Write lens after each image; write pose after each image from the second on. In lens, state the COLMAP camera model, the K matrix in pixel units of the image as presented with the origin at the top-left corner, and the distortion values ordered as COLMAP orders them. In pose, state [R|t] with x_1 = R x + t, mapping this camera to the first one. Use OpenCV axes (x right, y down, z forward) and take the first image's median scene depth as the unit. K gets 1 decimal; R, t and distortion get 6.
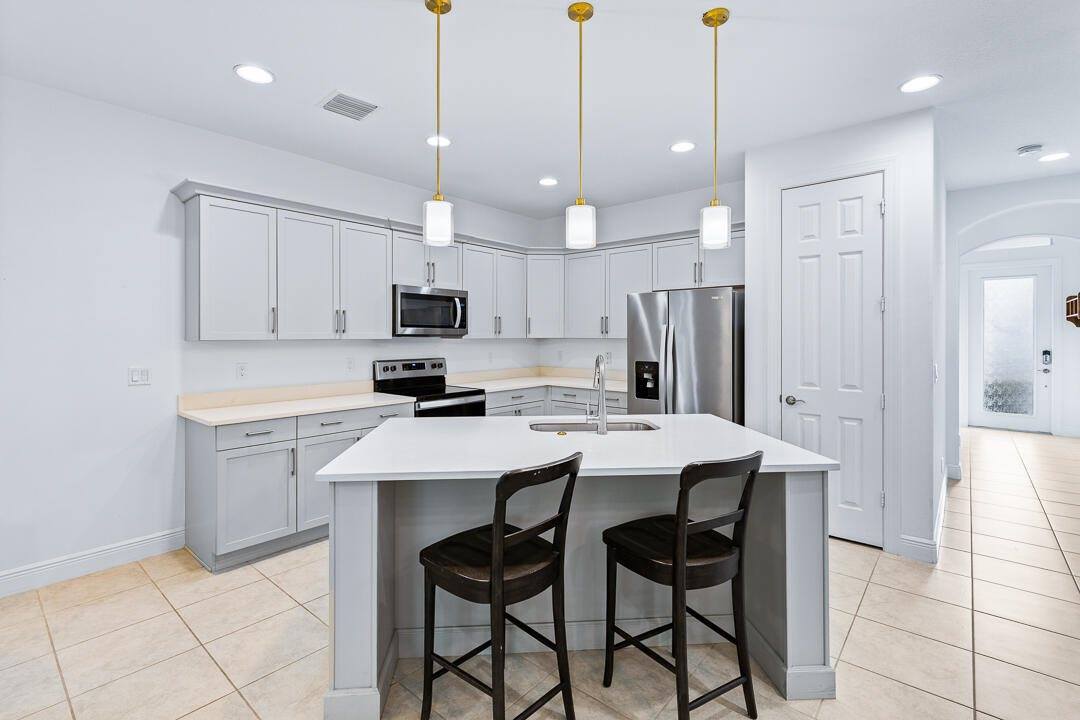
lens RADIAL K [[492.5, 0, 535.4], [0, 492.5, 336.0], [0, 0, 1]] dist [-0.001623, -0.000175]
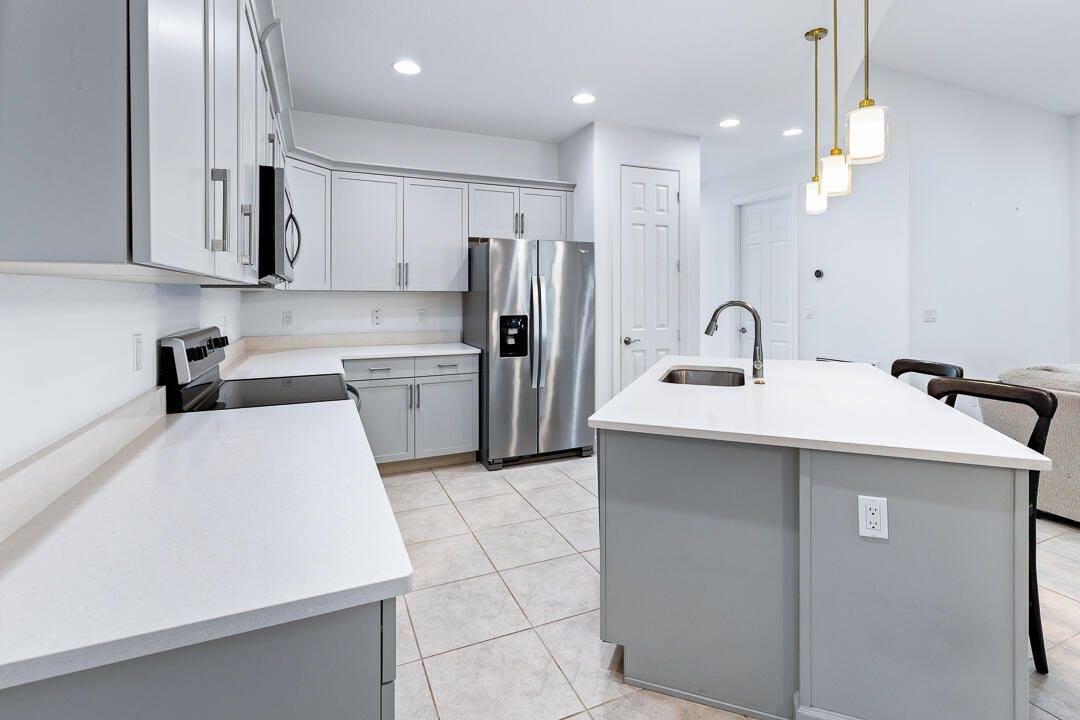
lens RADIAL K [[521.2, 0, 554.7], [0, 521.2, 298.1], [0, 0, 1]] dist [0.000618, -0.000022]
pose [[0.412929, -0.006457, 0.910740, -0.581580], [0.003191, 0.999979, 0.005643, 0.013804], [-0.910758, 0.000577, 0.412941, 0.508546]]
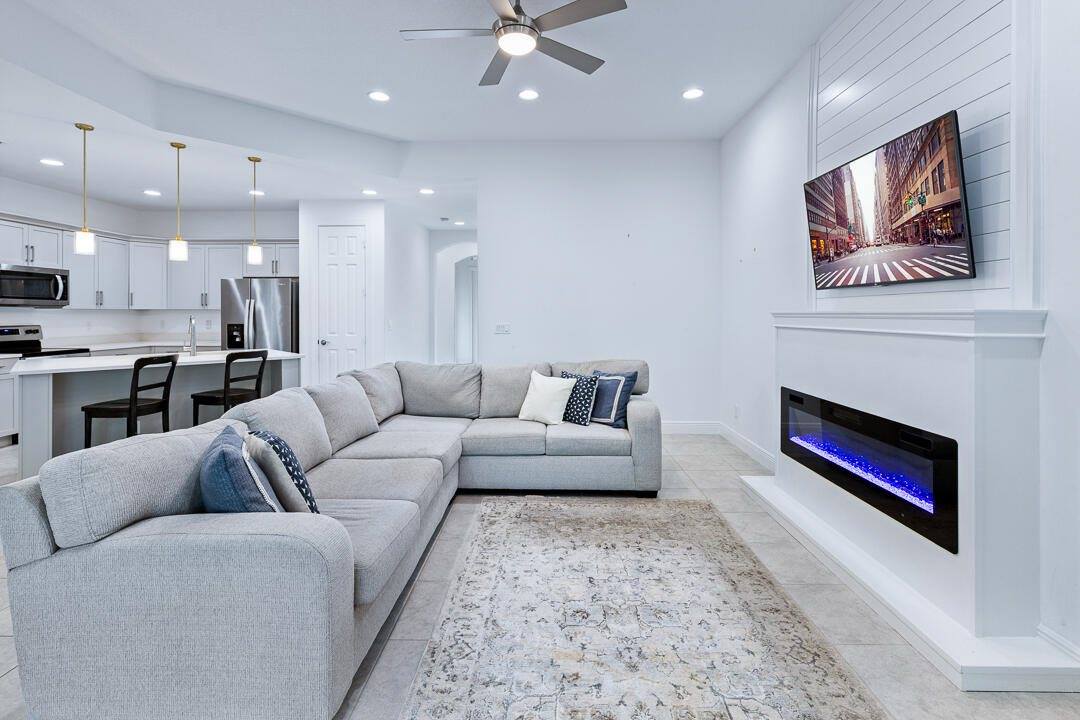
lens RADIAL K [[492.5, 0, 543.3], [0, 492.5, 313.7], [0, 0, 1]] dist [-0.001623, -0.000175]
pose [[0.754972, -0.001101, 0.655757, -0.049897], [0.002106, 0.999998, -0.000744, 0.022023], [-0.655754, 0.001943, 0.754972, -0.730875]]
